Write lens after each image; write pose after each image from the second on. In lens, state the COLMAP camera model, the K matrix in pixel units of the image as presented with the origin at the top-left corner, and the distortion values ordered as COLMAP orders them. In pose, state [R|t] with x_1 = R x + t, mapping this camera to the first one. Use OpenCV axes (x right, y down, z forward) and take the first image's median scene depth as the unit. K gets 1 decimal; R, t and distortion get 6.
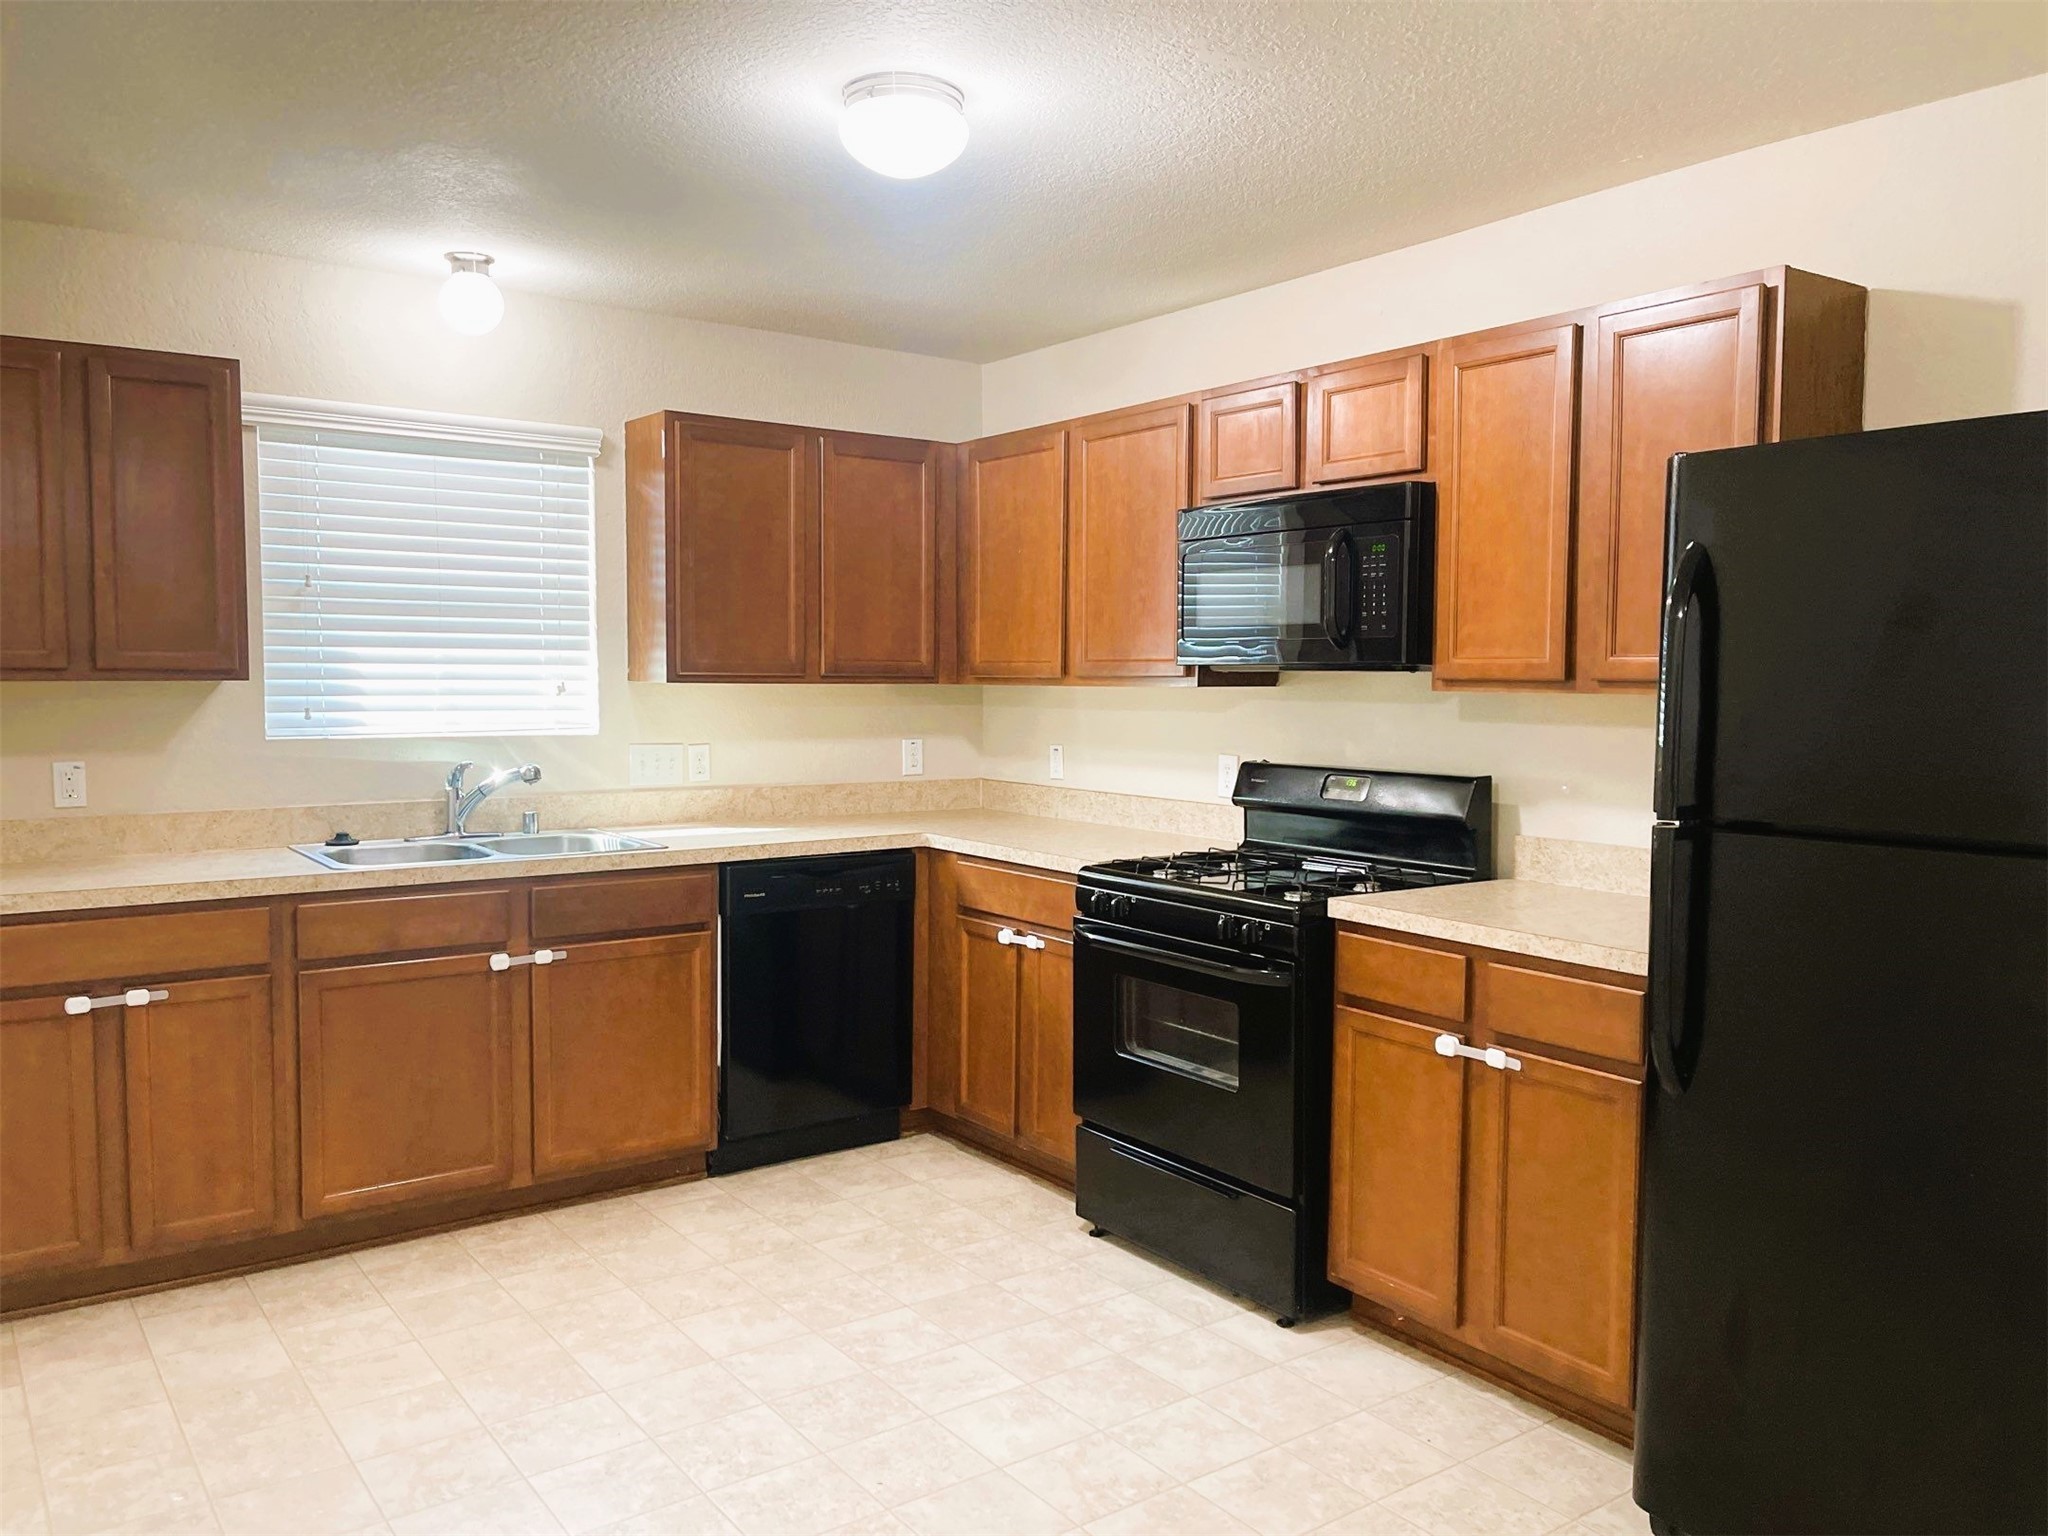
lens RADIAL K [[1532.7, 0, 1036.0], [0, 1532.7, 770.1], [0, 0, 1]] dist [0.053792, -0.068952]
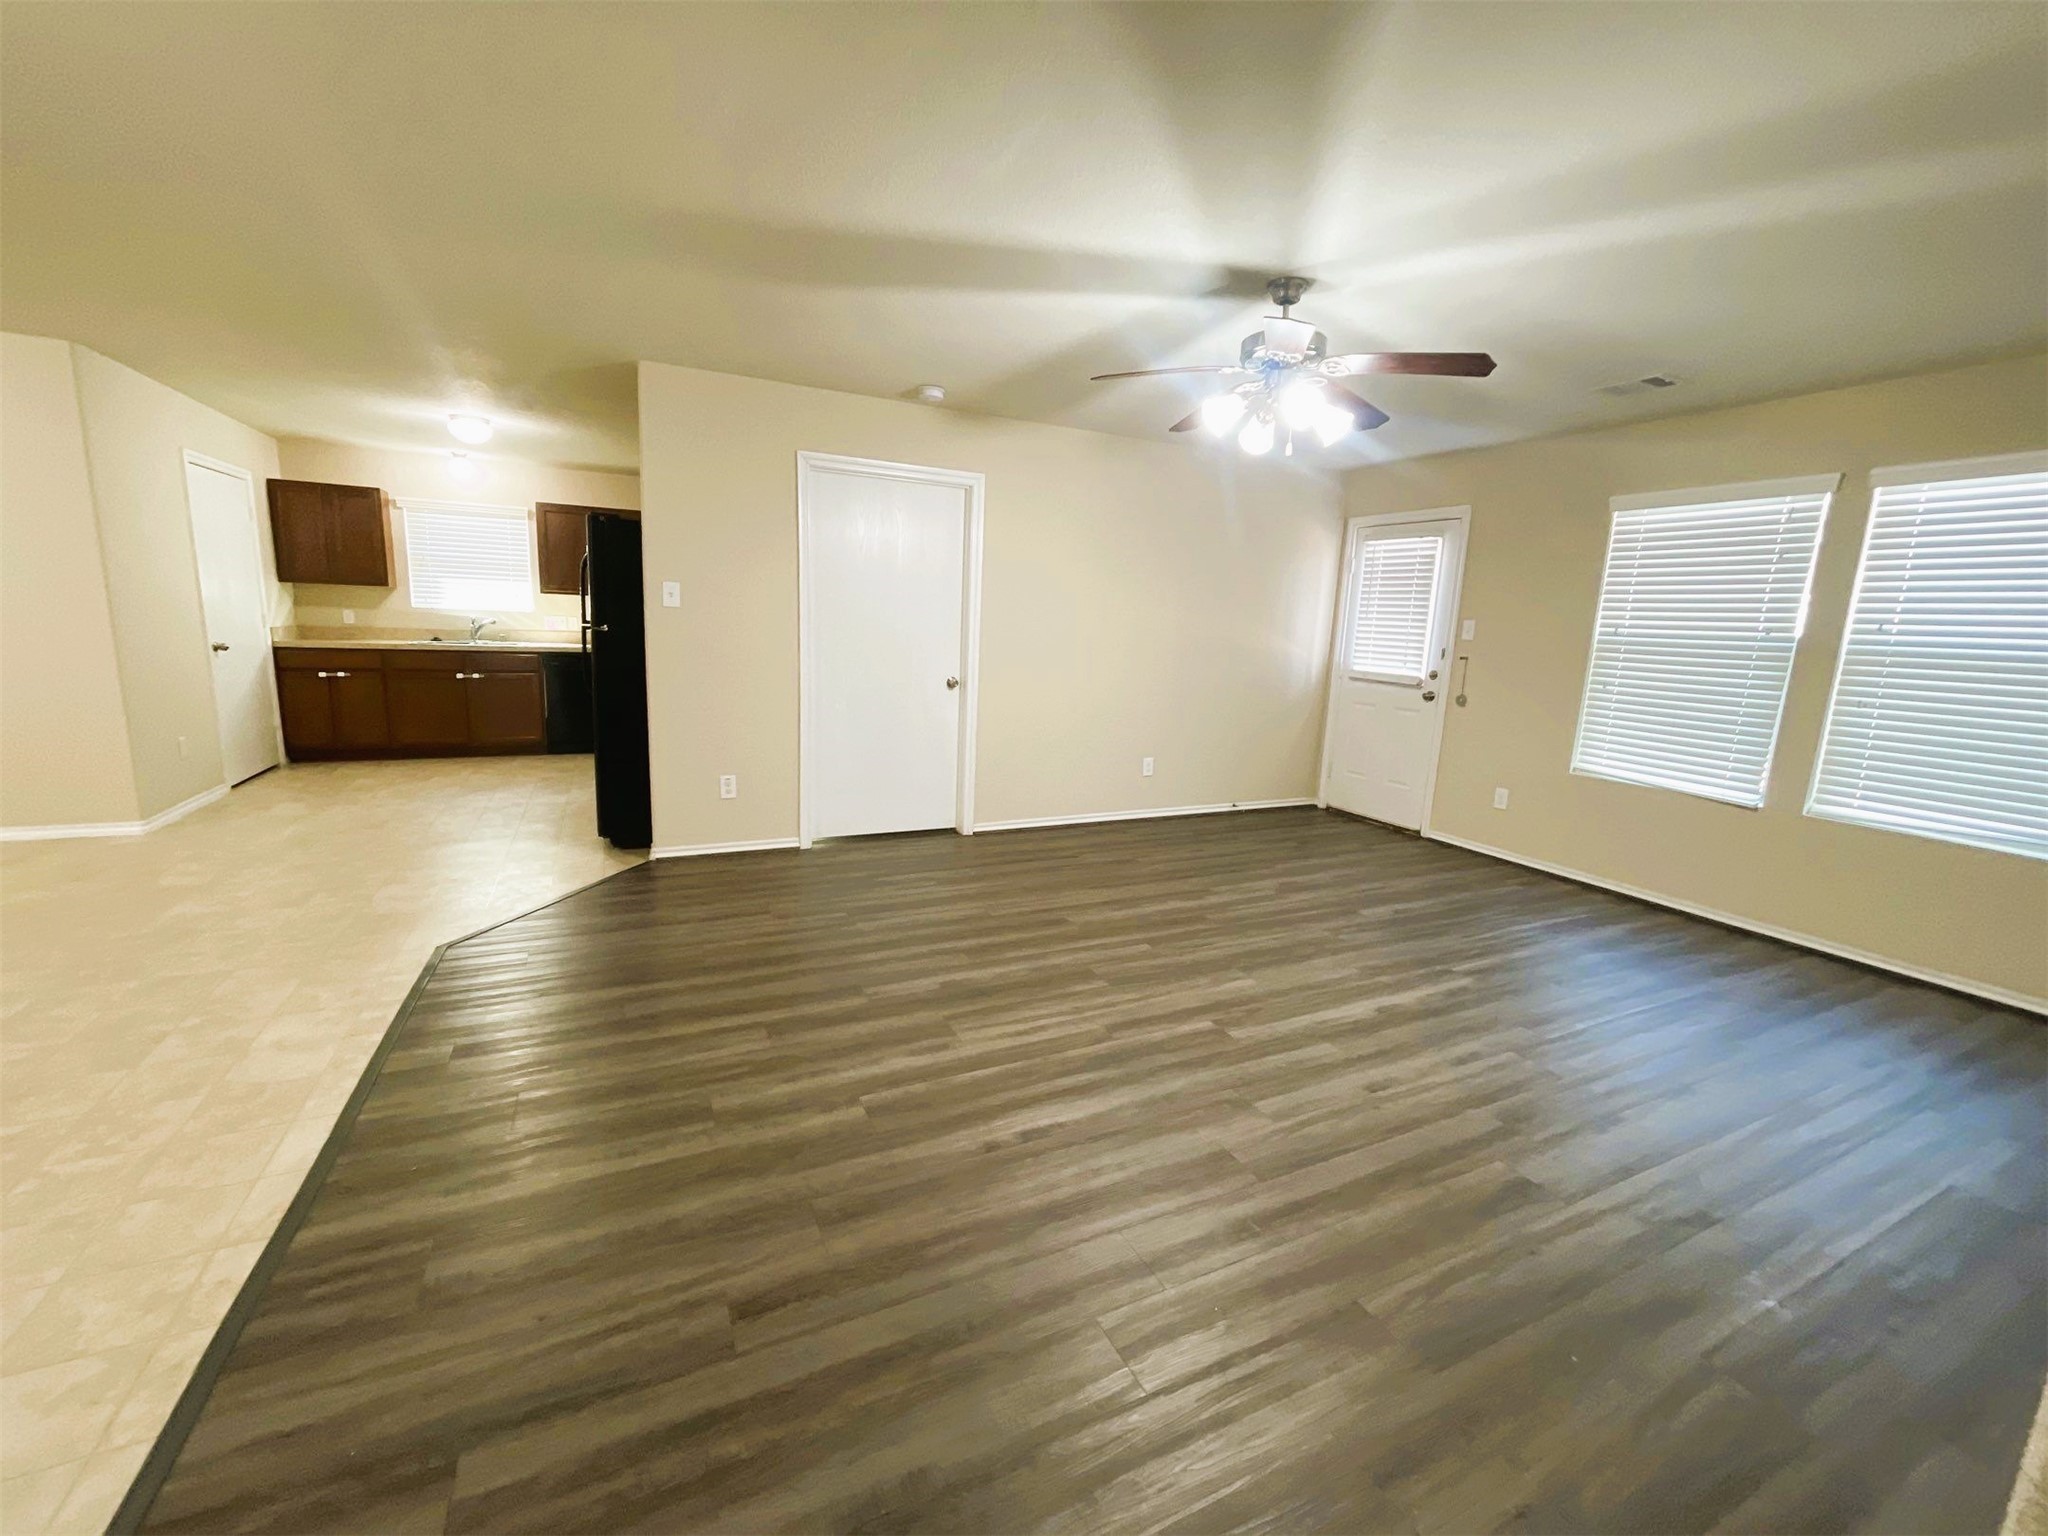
lens RADIAL K [[826.6, 0, 1019.3], [0, 826.6, 765.2], [0, 0, 1]] dist [0.002402, -0.000786]
pose [[0.982150, 0.064050, -0.176856, 1.172994], [-0.045102, 0.993001, 0.109157, 0.068900], [0.182610, -0.099232, 0.978165, -0.535511]]
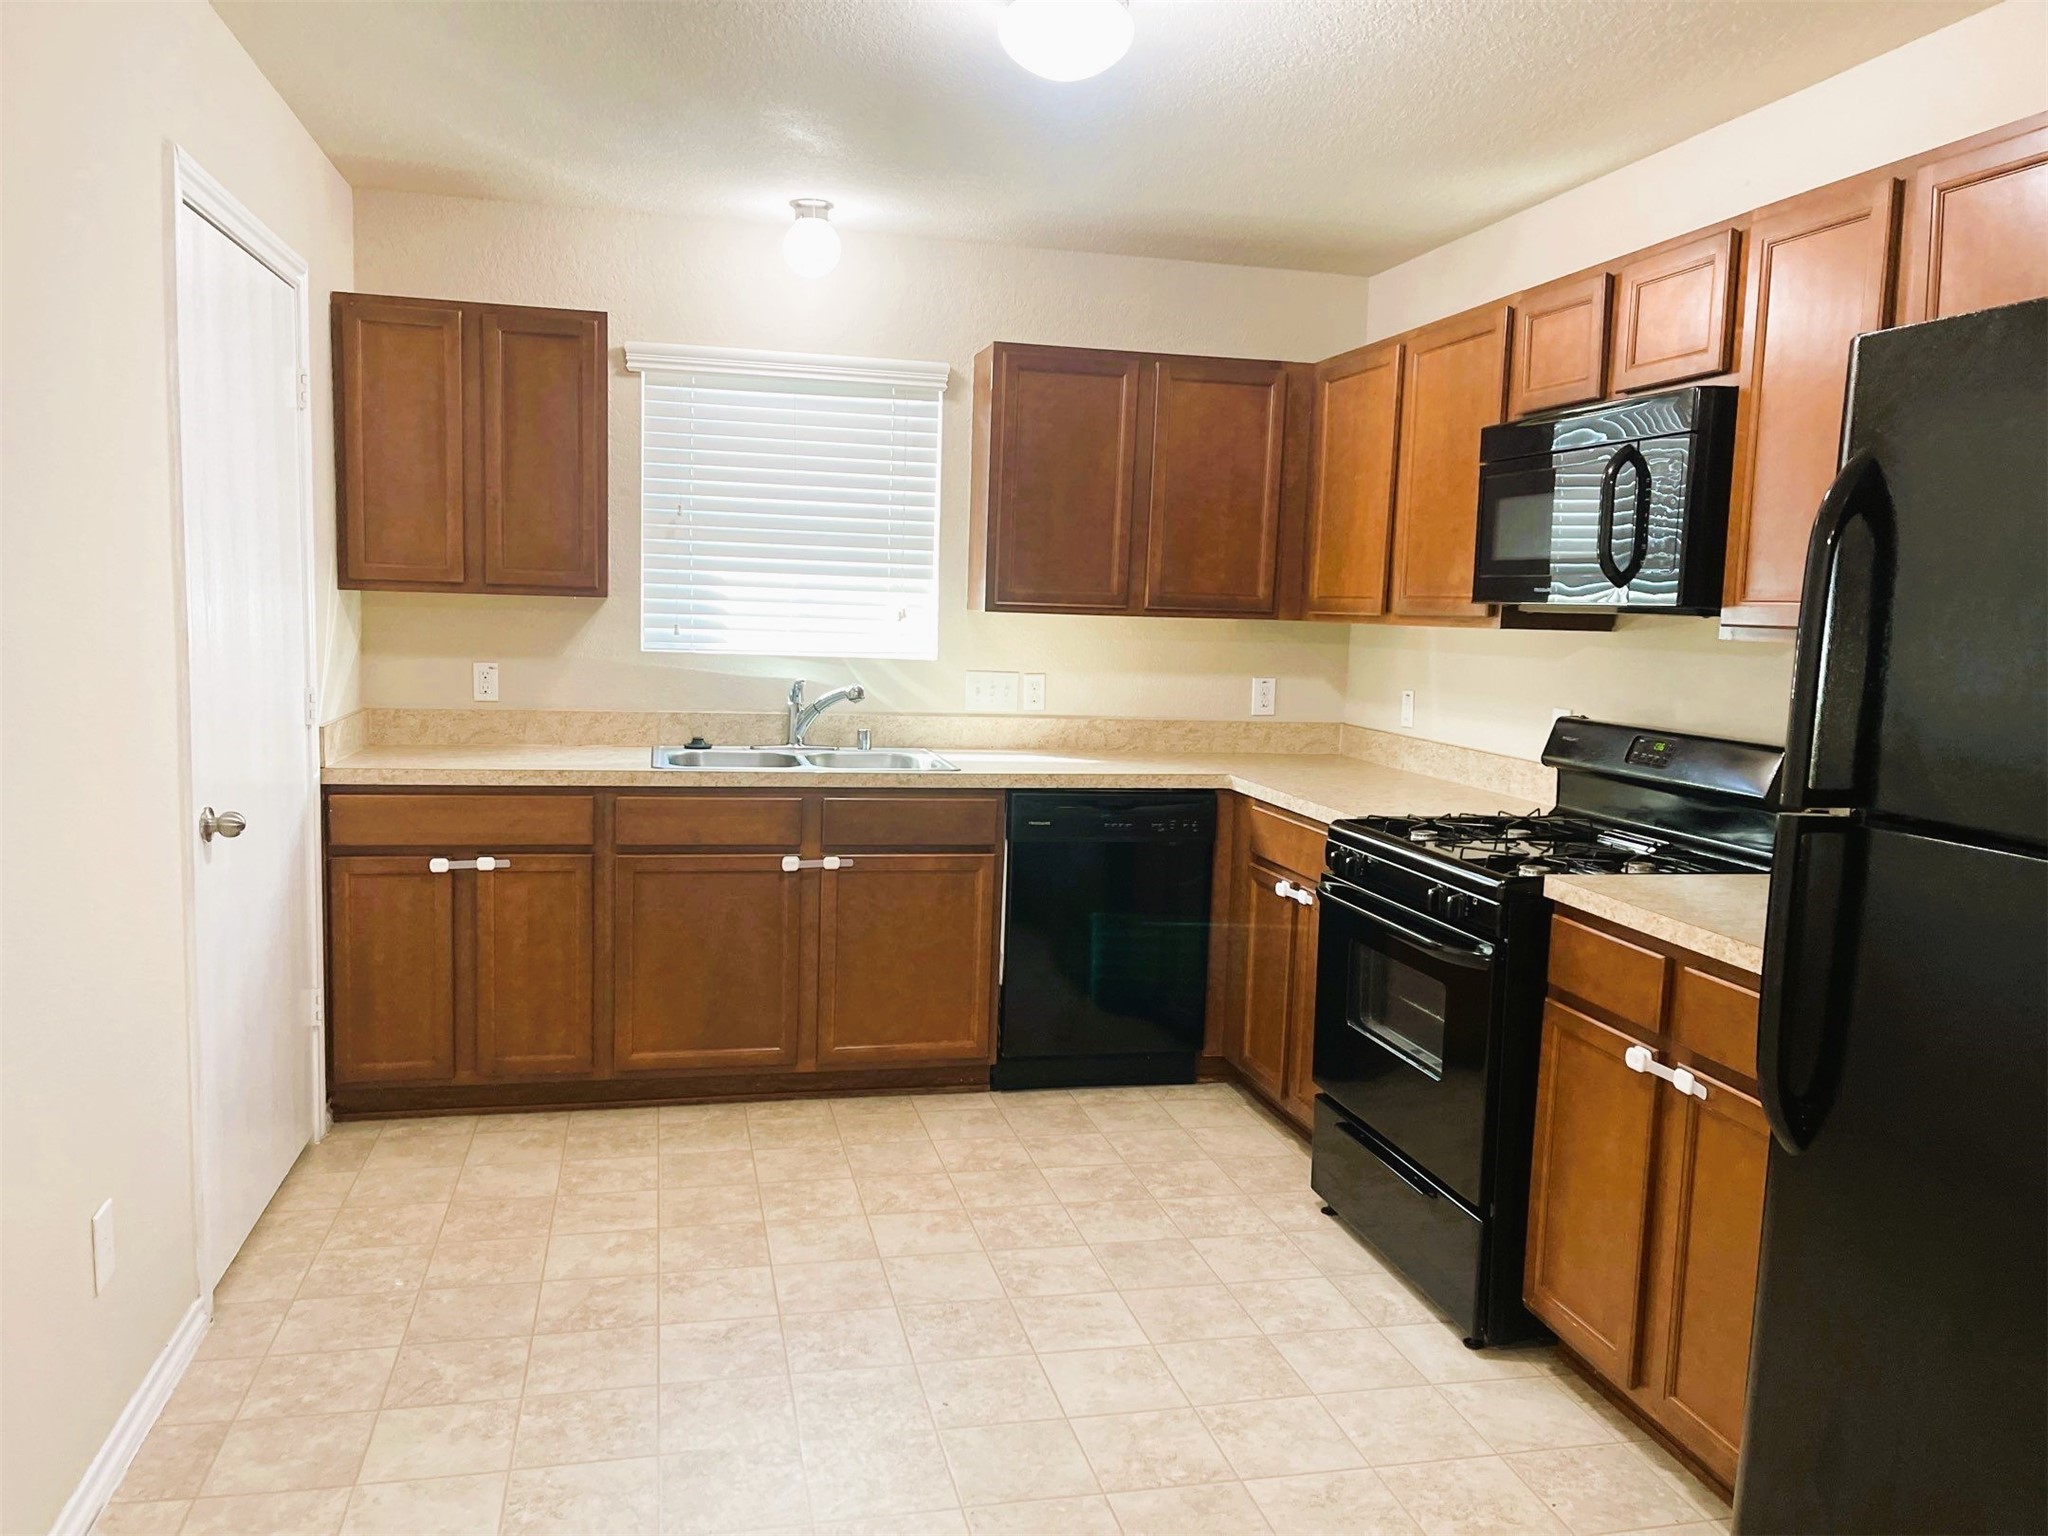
lens RADIAL K [[1536.5, 0, 1014.2], [0, 1536.5, 774.6], [0, 0, 1]] dist [0.073047, -0.098208]
pose [[0.916969, 0.068019, -0.393118, 0.223773], [-0.051757, 0.997314, 0.051833, -0.002440], [0.395587, -0.027182, 0.918026, 0.071126]]
